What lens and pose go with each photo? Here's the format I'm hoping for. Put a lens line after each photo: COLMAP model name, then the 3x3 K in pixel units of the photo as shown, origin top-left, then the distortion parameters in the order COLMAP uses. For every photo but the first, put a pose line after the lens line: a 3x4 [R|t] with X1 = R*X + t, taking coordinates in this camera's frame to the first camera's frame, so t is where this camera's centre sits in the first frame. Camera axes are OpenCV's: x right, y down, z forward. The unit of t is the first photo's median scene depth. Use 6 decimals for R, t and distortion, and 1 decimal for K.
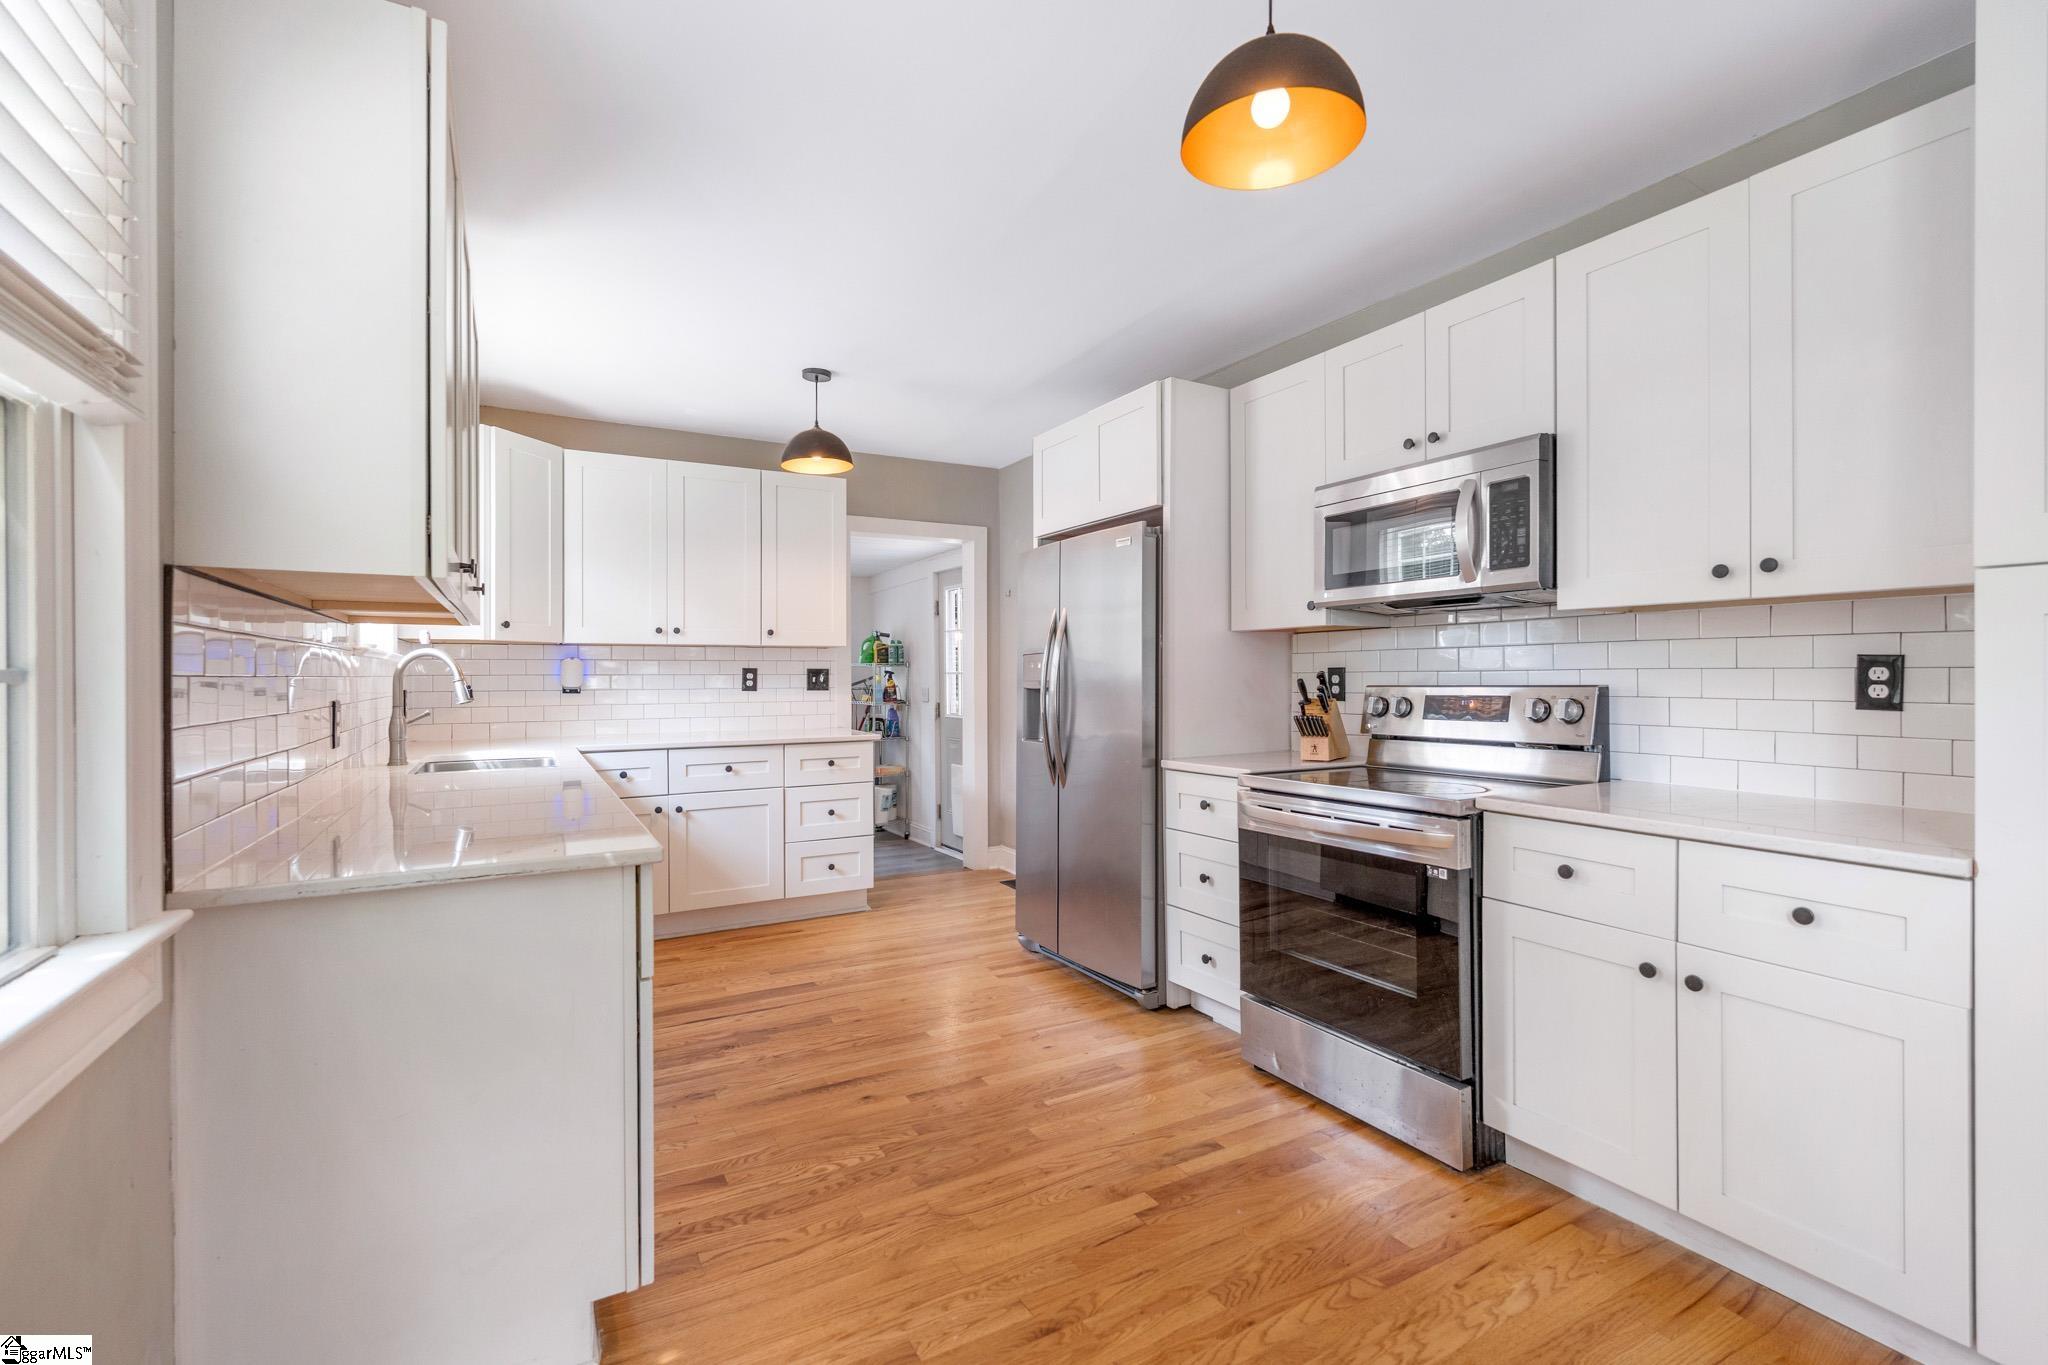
lens RADIAL K [[908.8, 0, 1023.2], [0, 908.8, 675.1], [0, 0, 1]] dist [0.004359, 0.002517]
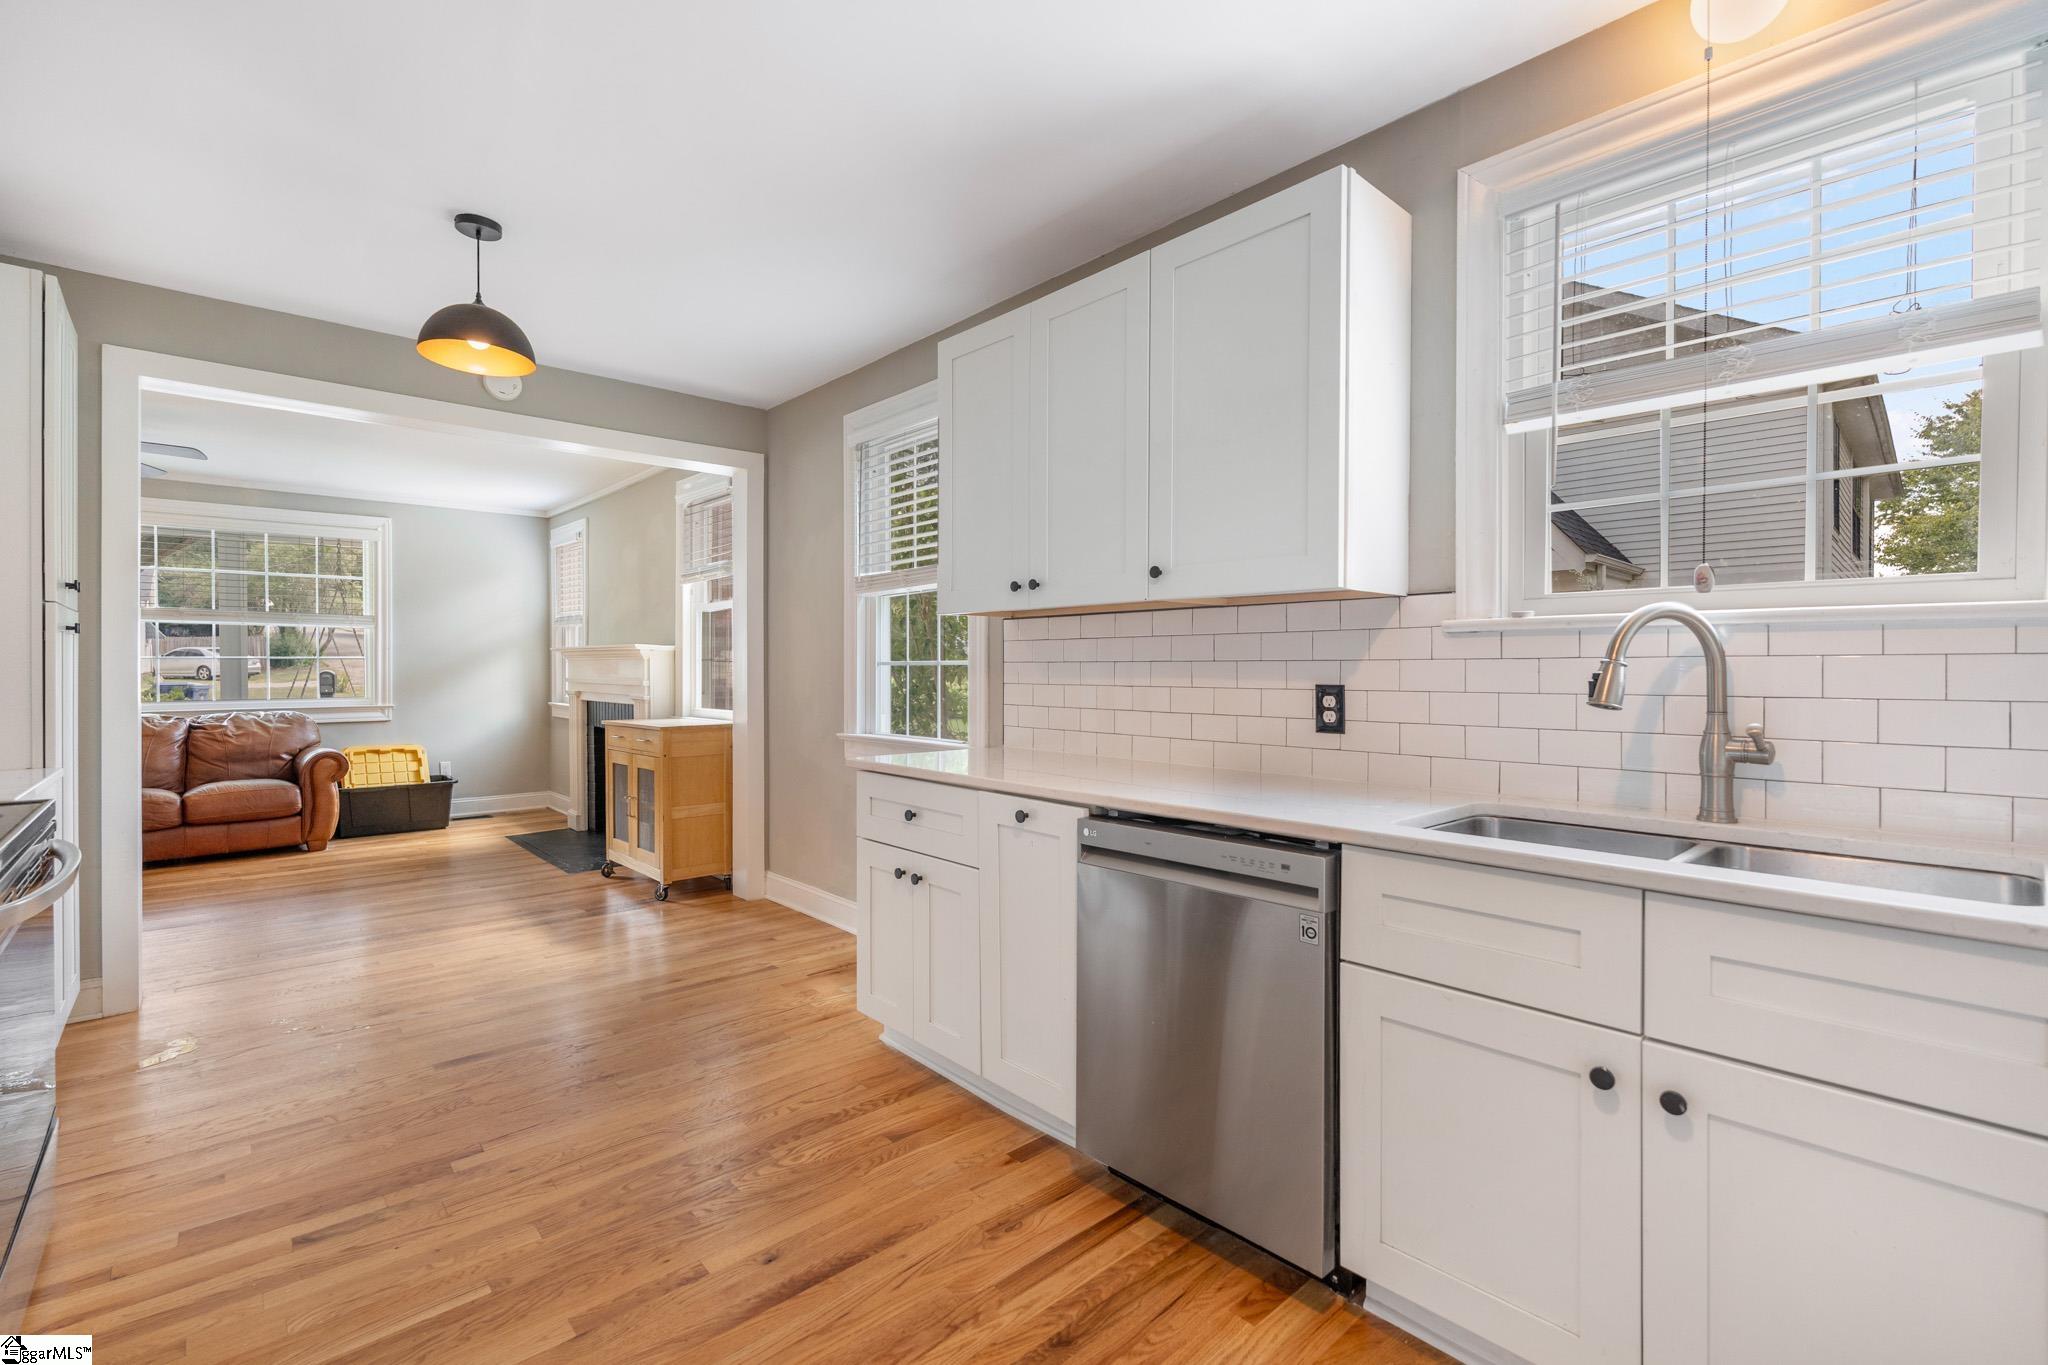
lens RADIAL K [[908.8, 0, 1009.5], [0, 908.8, 668.9], [0, 0, 1]] dist [0.004359, 0.002517]
pose [[-0.977150, 0.007473, -0.212421, -0.179808], [0.006622, 0.999967, 0.004716, 0.009628], [0.212449, 0.003202, -0.977167, 1.493392]]
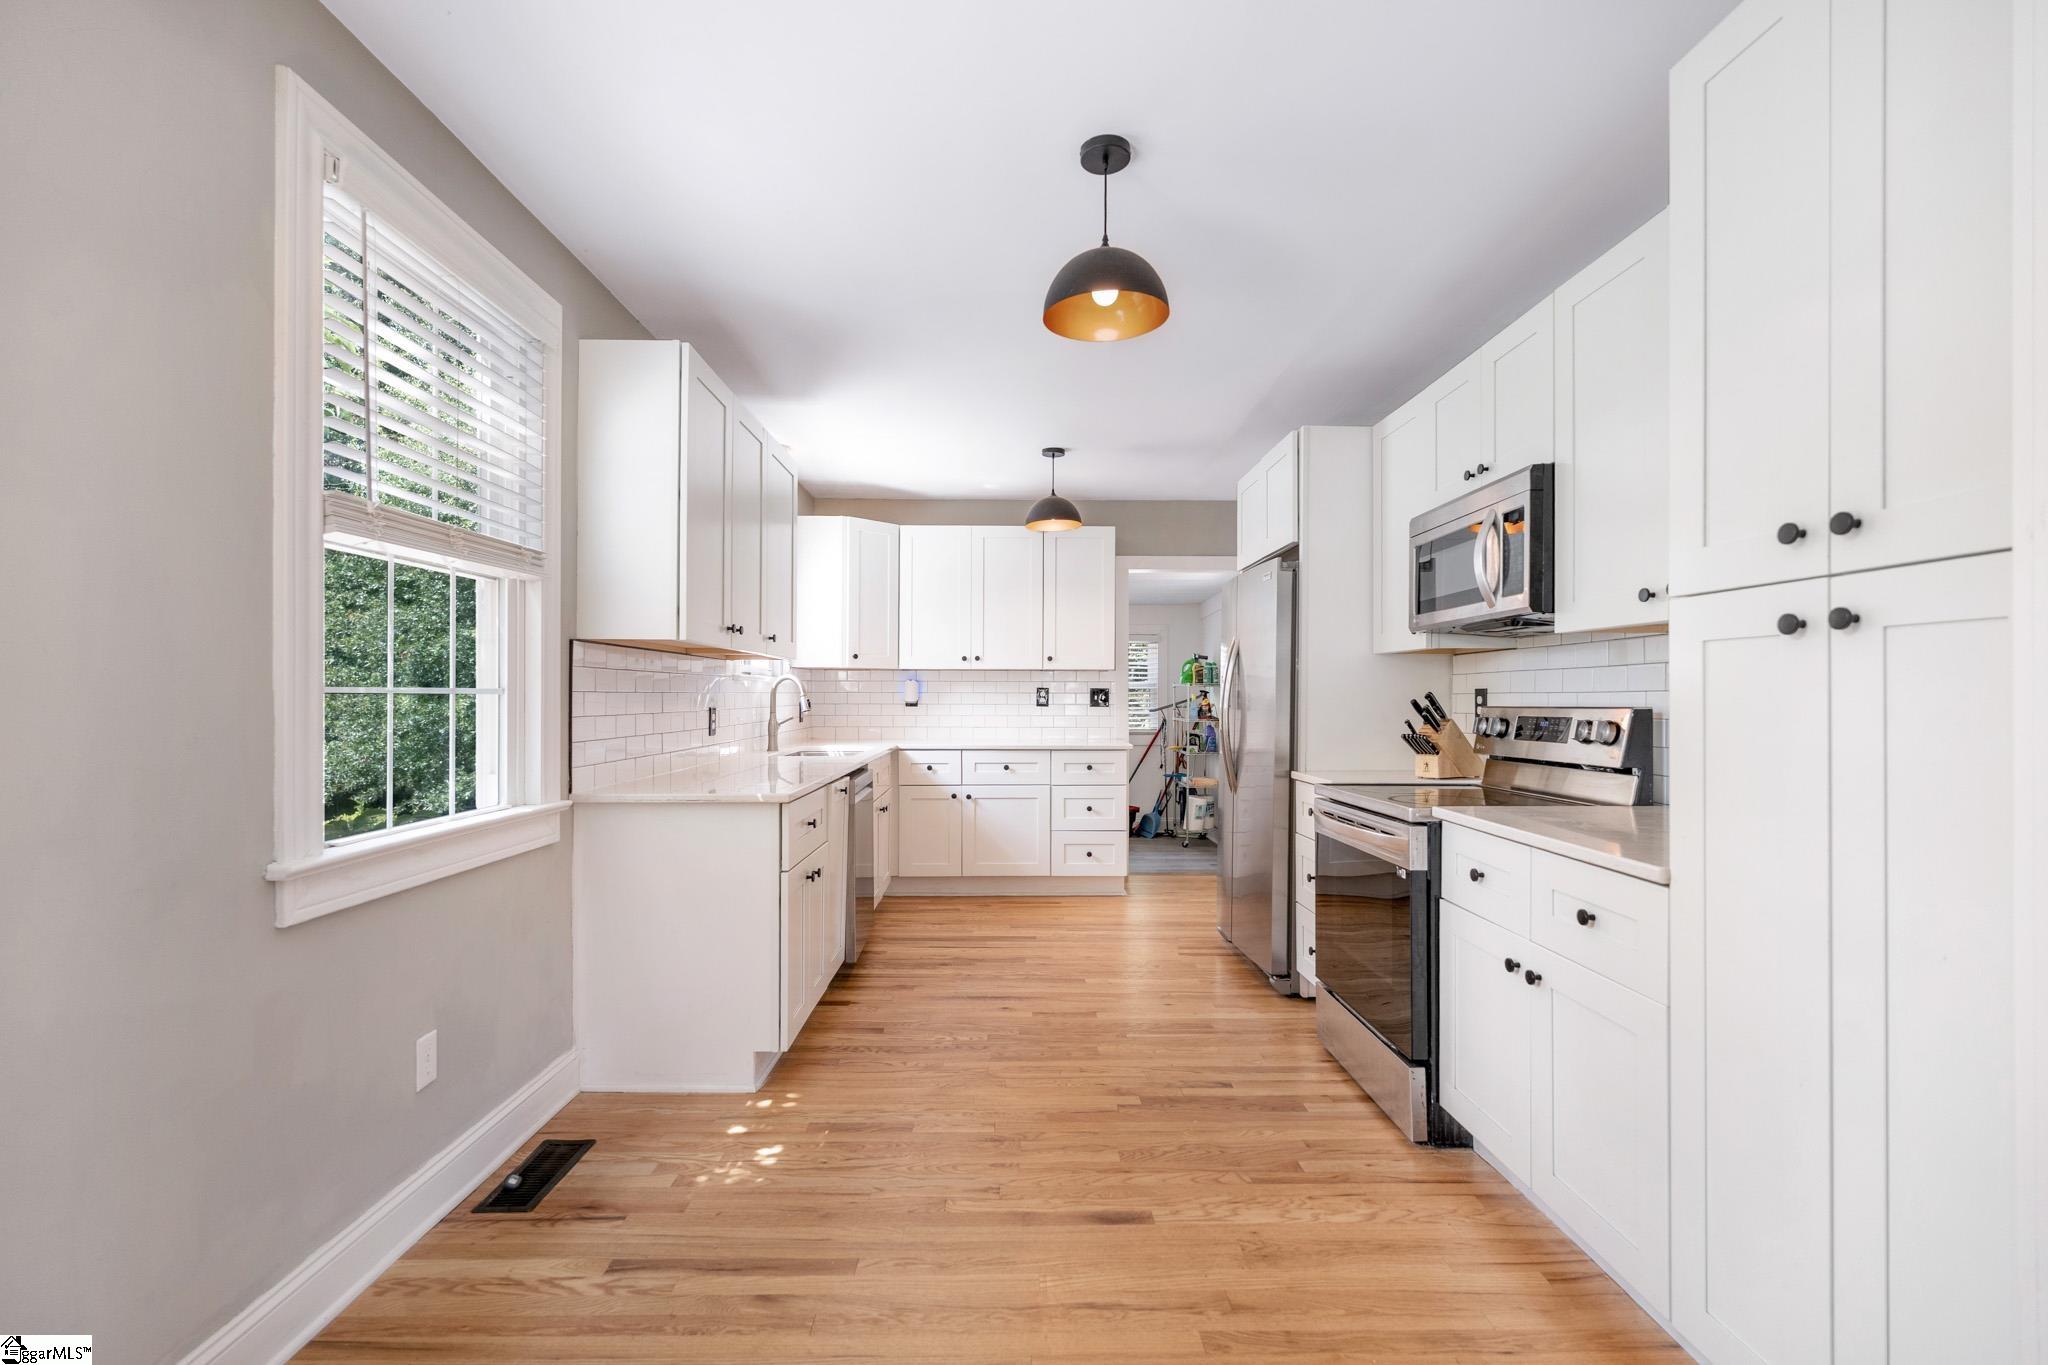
lens RADIAL K [[908.8, 0, 1016.5], [0, 908.8, 693.9], [0, 0, 1]] dist [0.004359, 0.002517]
pose [[0.878503, 0.005787, -0.477702, 0.418809], [-0.006473, 0.999979, 0.000210, 0.000678], [0.477693, 0.002907, 0.878522, -0.150350]]
